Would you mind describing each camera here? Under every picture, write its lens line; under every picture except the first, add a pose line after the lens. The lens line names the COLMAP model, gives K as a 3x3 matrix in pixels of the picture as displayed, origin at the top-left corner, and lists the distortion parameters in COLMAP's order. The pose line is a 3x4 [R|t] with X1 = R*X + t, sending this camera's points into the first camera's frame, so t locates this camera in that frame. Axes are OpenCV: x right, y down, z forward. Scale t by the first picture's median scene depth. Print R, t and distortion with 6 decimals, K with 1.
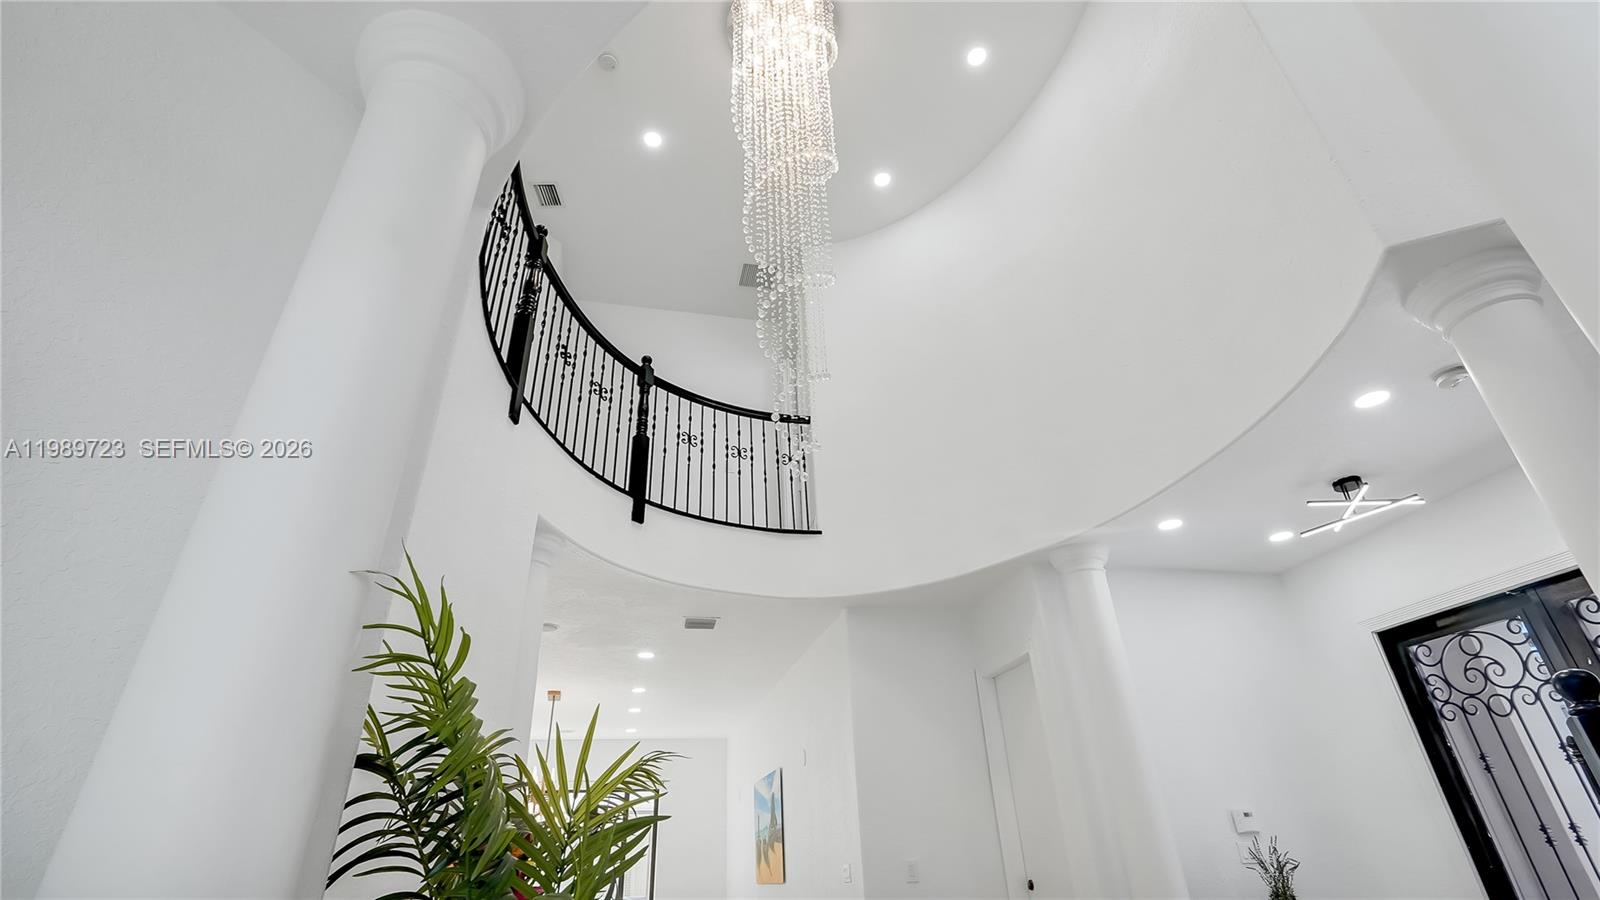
lens RADIAL K [[763.8, 0, 802.9], [0, 763.8, 446.4], [0, 0, 1]] dist [-0.014467, 0.007105]
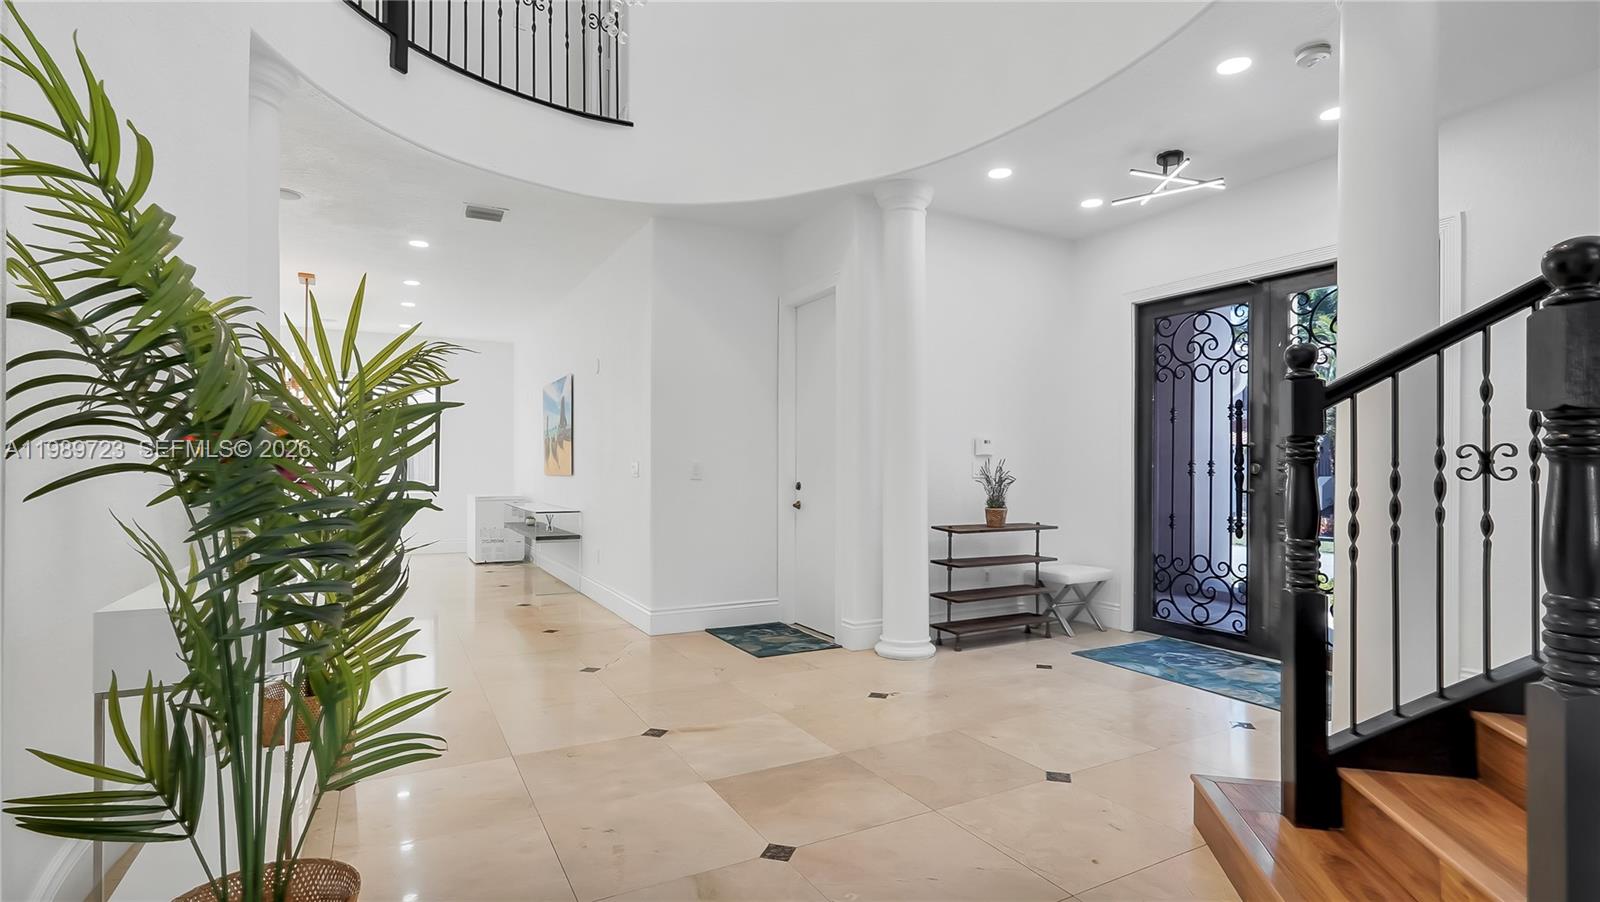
lens RADIAL K [[763.8, 0, 806.0], [0, 763.8, 471.8], [0, 0, 1]] dist [-0.014467, 0.007105]
pose [[0.959566, 0.044007, 0.278021, -0.013991], [-0.174136, 0.868824, 0.463489, 0.028150], [-0.221155, -0.493162, 0.841357, 0.046127]]
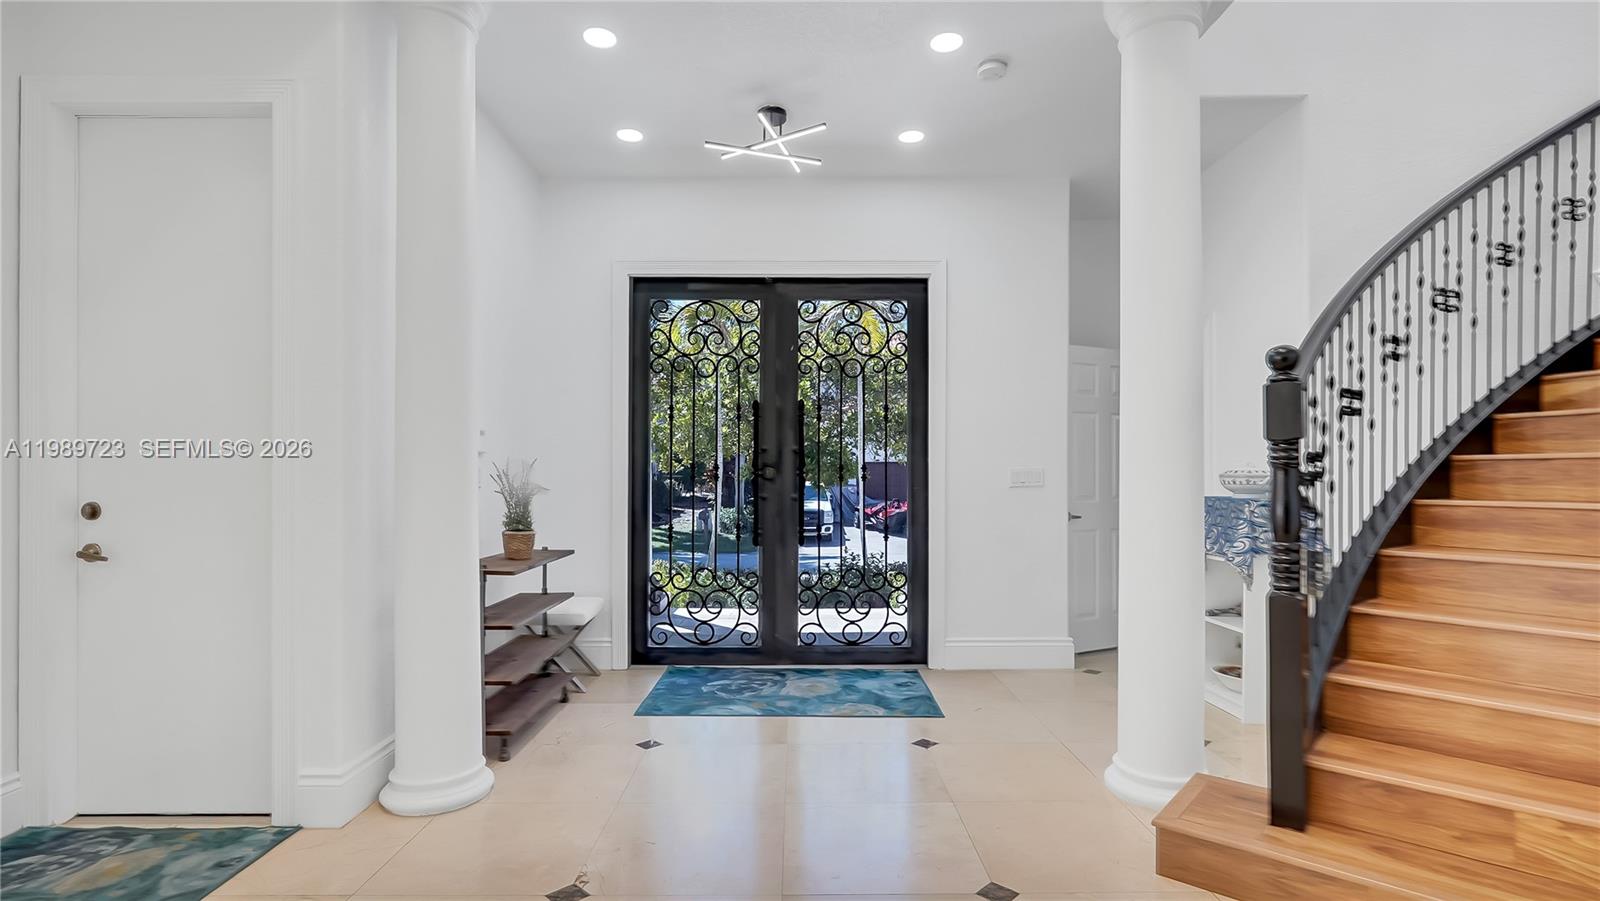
lens RADIAL K [[763.8, 0, 770.3], [0, 763.8, 473.5], [0, 0, 1]] dist [-0.014467, 0.007105]
pose [[0.209477, 0.043020, 0.976867, -0.143474], [-0.489183, 0.869634, 0.066602, 0.375675], [-0.846652, -0.491818, 0.203213, 0.655997]]
